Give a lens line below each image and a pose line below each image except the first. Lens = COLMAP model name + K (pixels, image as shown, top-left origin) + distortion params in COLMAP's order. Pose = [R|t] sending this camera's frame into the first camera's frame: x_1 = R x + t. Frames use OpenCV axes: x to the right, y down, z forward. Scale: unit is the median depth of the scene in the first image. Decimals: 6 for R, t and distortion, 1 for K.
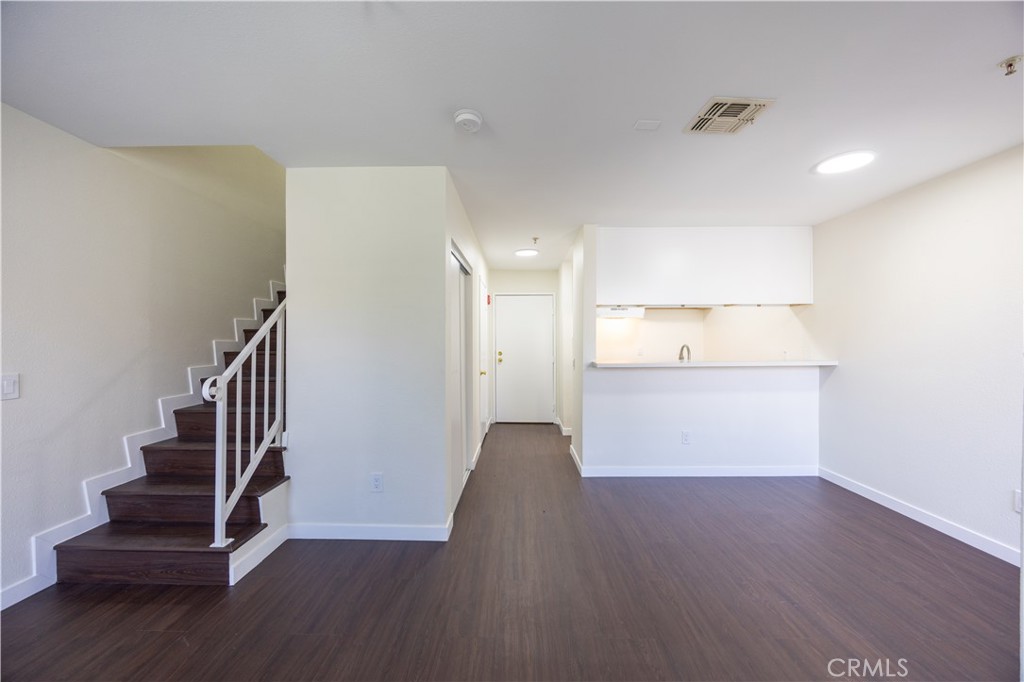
lens RADIAL K [[411.5, 0, 515.1], [0, 411.5, 338.0], [0, 0, 1]] dist [-0.004577, 0.000210]
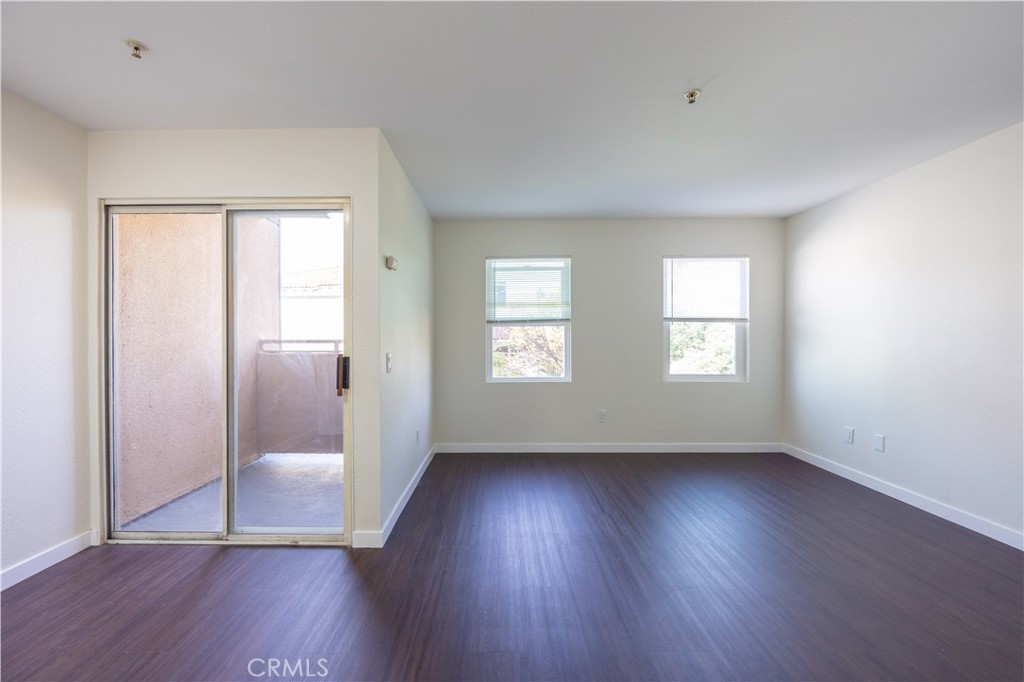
lens RADIAL K [[411.5, 0, 502.8], [0, 411.5, 342.5], [0, 0, 1]] dist [-0.004577, 0.000210]
pose [[-0.999916, -0.000646, -0.012947, 0.136003], [-0.000742, 0.999972, 0.007423, 0.026907], [0.012941, 0.007432, -0.999889, 0.942163]]
